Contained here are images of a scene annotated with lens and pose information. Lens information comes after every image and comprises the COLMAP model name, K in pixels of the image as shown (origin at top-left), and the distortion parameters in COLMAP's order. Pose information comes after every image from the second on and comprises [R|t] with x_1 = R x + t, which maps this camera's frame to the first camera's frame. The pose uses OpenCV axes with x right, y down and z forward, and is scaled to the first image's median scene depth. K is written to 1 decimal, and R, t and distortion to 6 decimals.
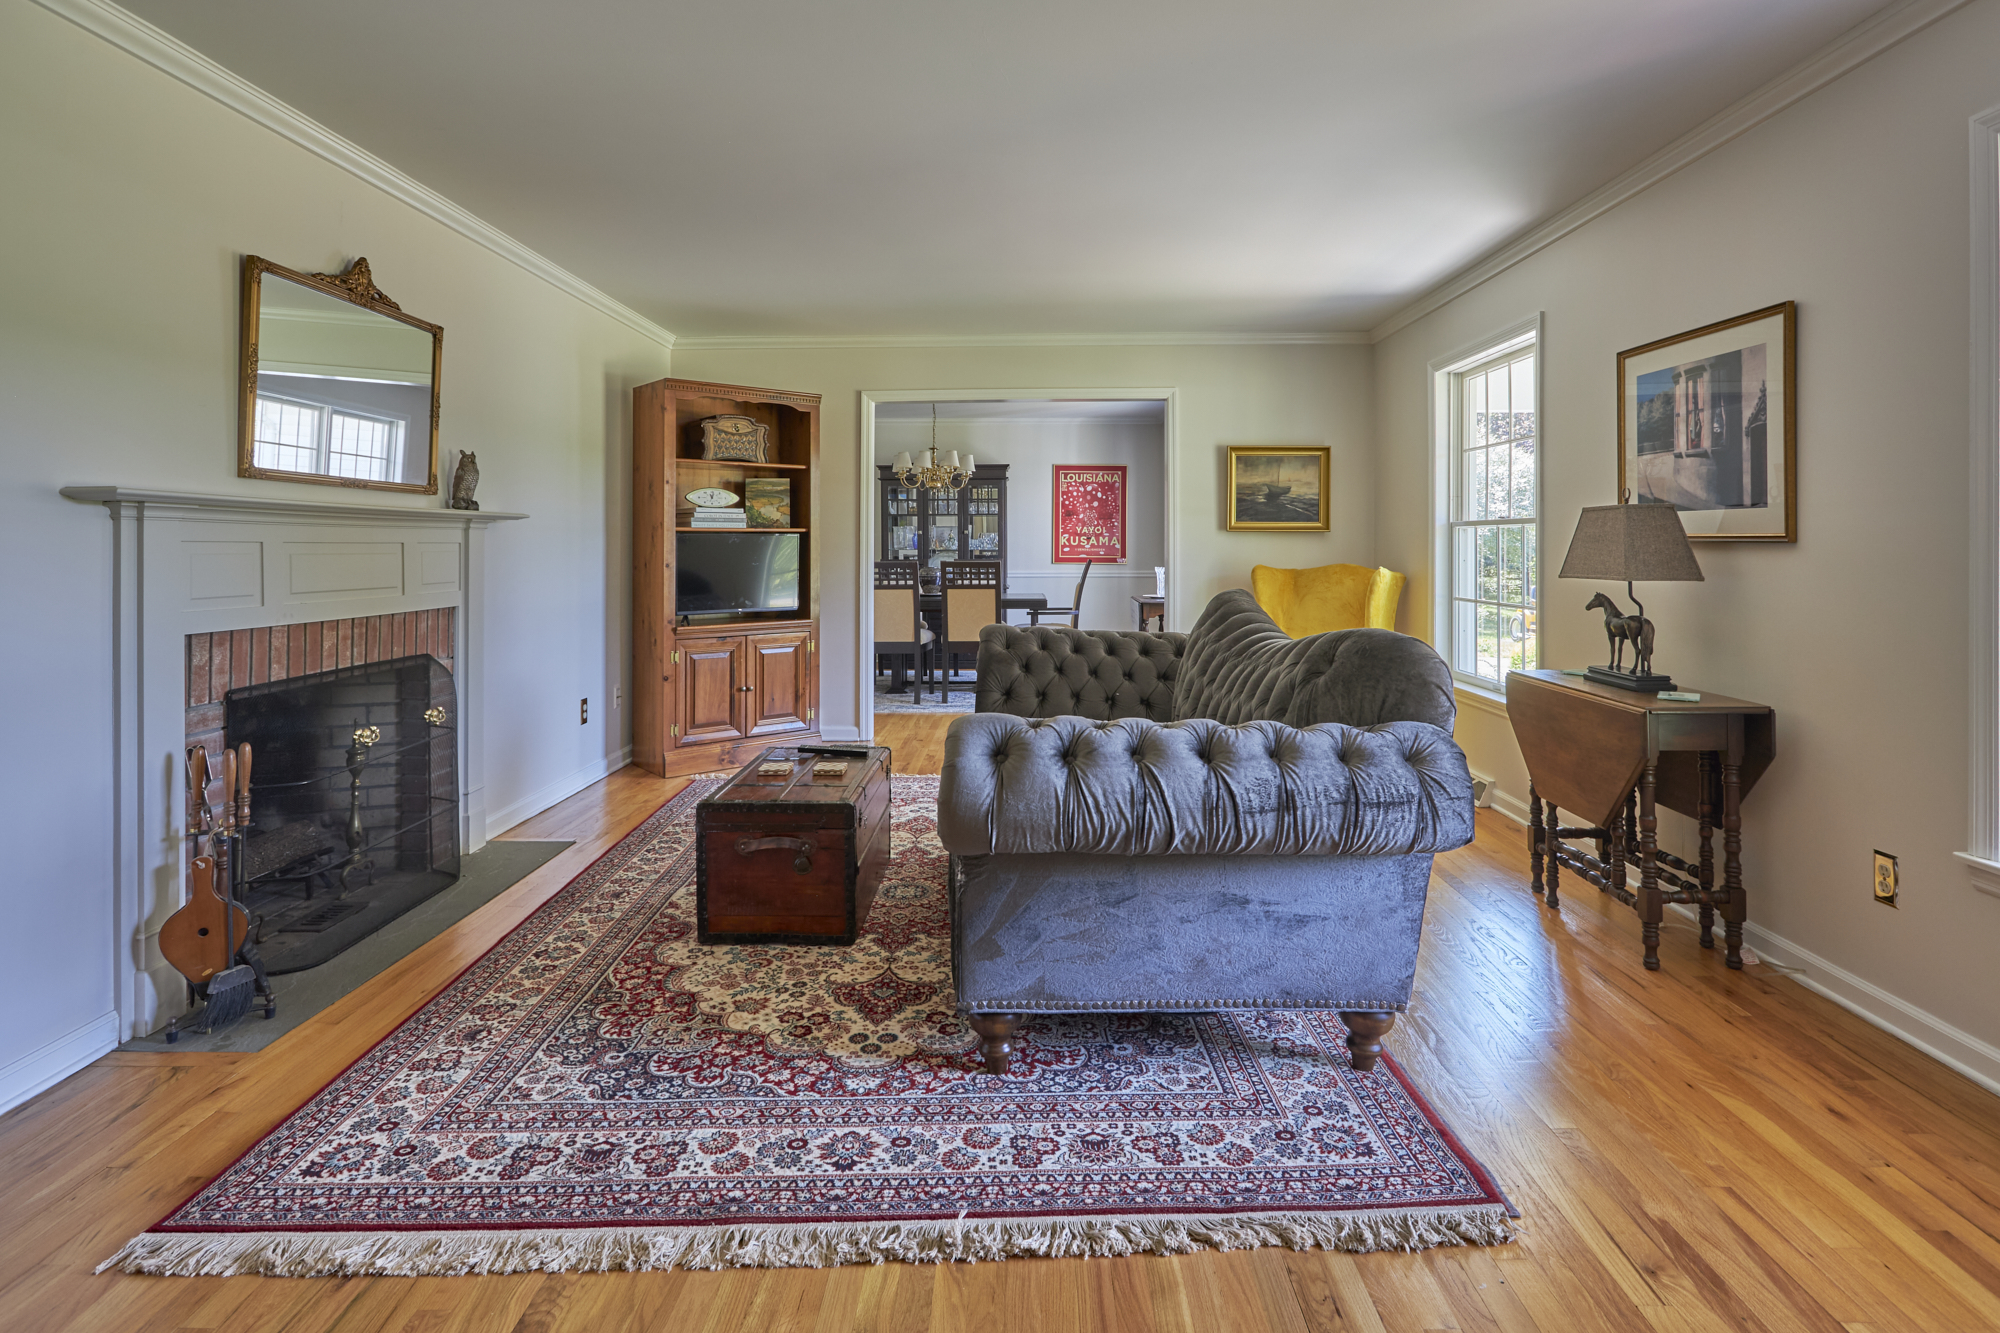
lens RADIAL K [[974.4, 0, 1004.1], [0, 974.4, 574.7], [0, 0, 1]] dist [0.003946, 0.000851]
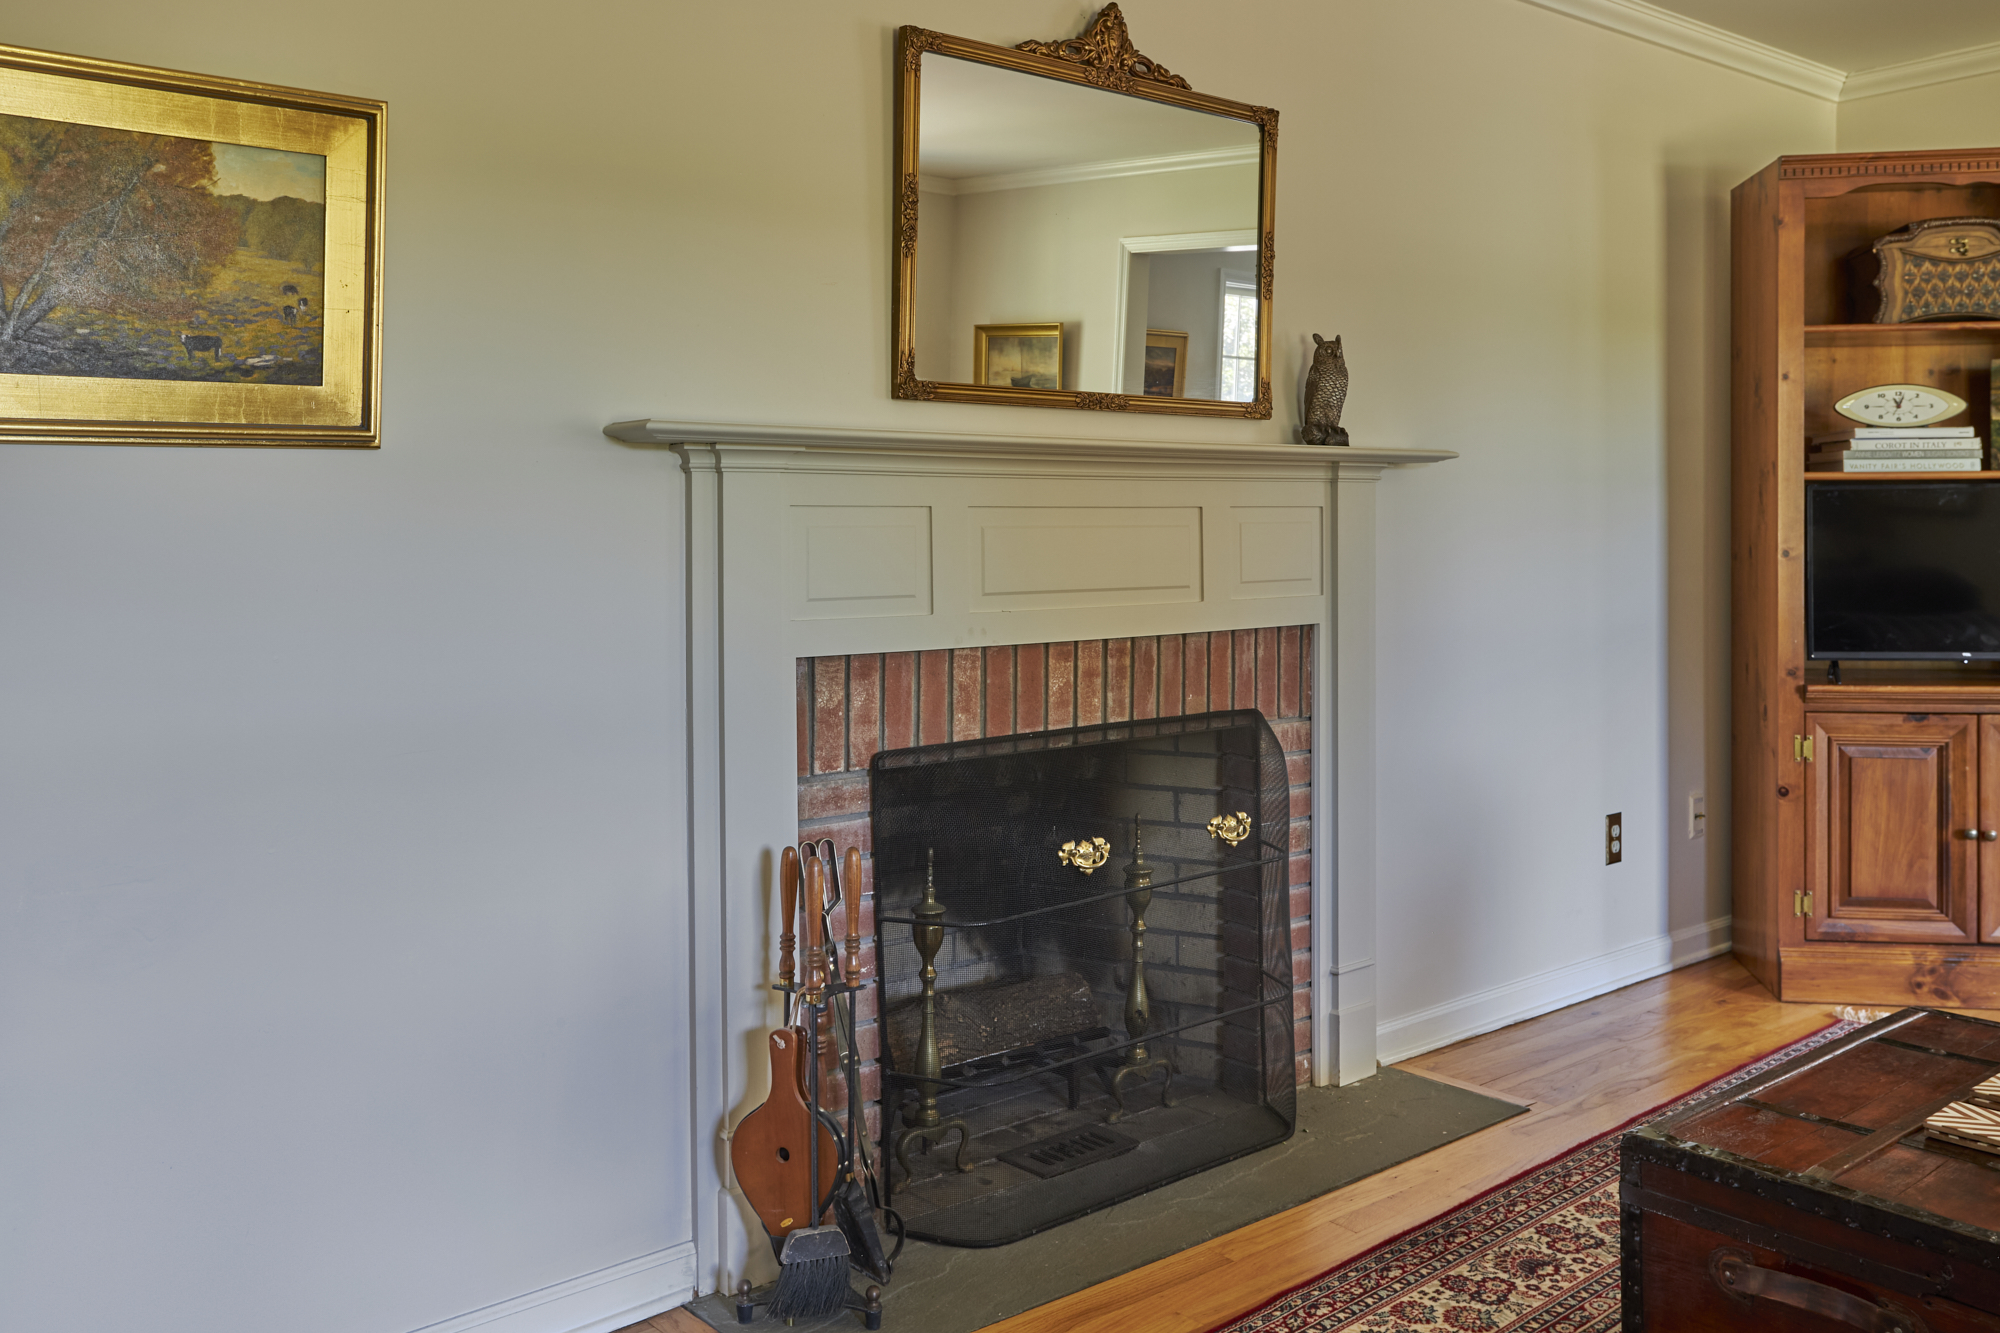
lens RADIAL K [[1754.5, 0, 1000.7], [0, 1754.5, 528.6], [0, 0, 1]] dist [-0.008133, 0.010833]
pose [[0.671656, 0.004664, -0.740848, 0.045291], [-0.019446, 0.999747, -0.011336, -0.006780], [0.740608, 0.022020, 0.671577, 0.238592]]
